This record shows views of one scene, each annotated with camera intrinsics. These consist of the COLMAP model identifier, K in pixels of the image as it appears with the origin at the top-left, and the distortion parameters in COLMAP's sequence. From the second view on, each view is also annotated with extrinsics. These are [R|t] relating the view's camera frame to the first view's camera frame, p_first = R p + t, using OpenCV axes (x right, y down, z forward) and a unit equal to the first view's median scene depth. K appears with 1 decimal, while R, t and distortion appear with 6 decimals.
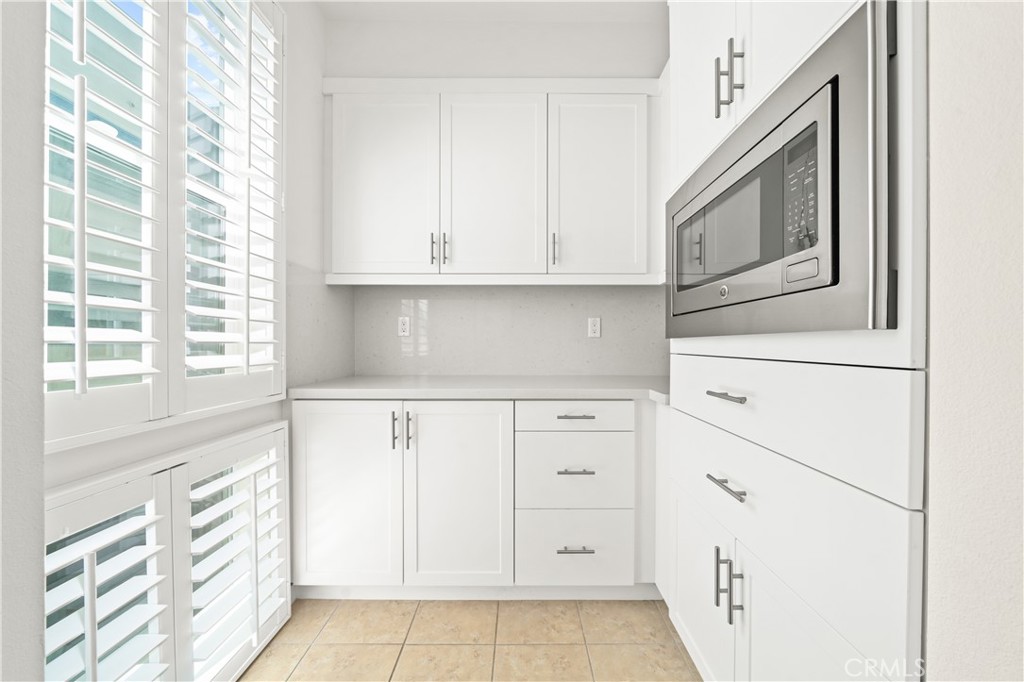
lens RADIAL K [[358.6, 0, 510.2], [0, 358.6, 333.9], [0, 0, 1]] dist [-0.005786, 0.000084]
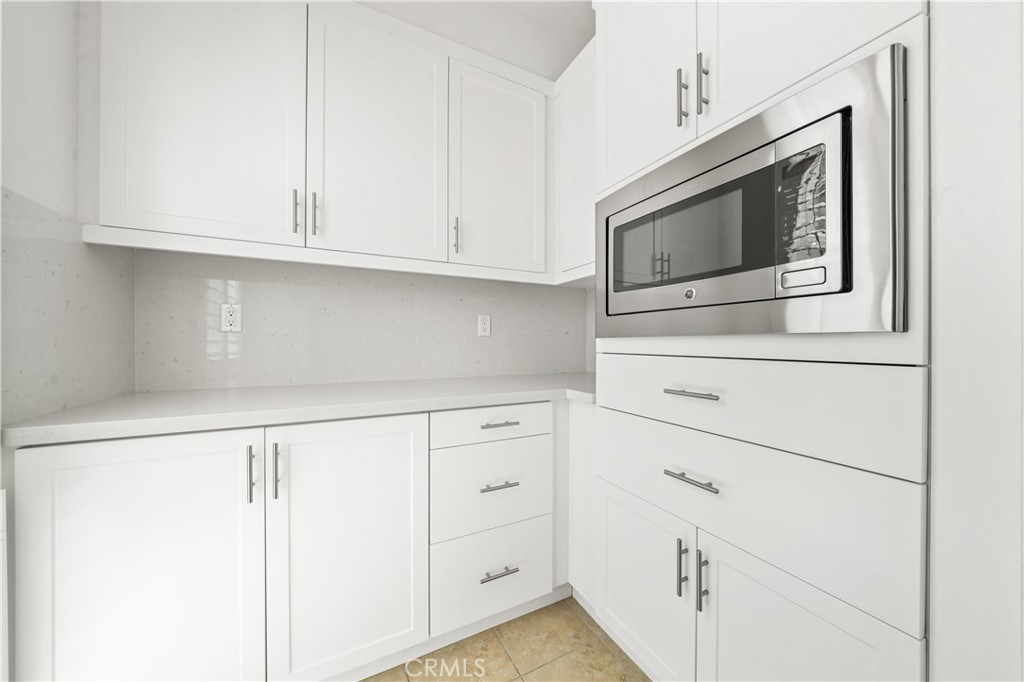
lens RADIAL K [[358.6, 0, 510.2], [0, 358.6, 333.9], [0, 0, 1]] dist [-0.005786, 0.000084]
pose [[0.882400, 0.011673, 0.470355, -0.217236], [-0.013833, 0.999904, 0.001135, 0.003311], [-0.470297, -0.007508, 0.882477, 0.198478]]
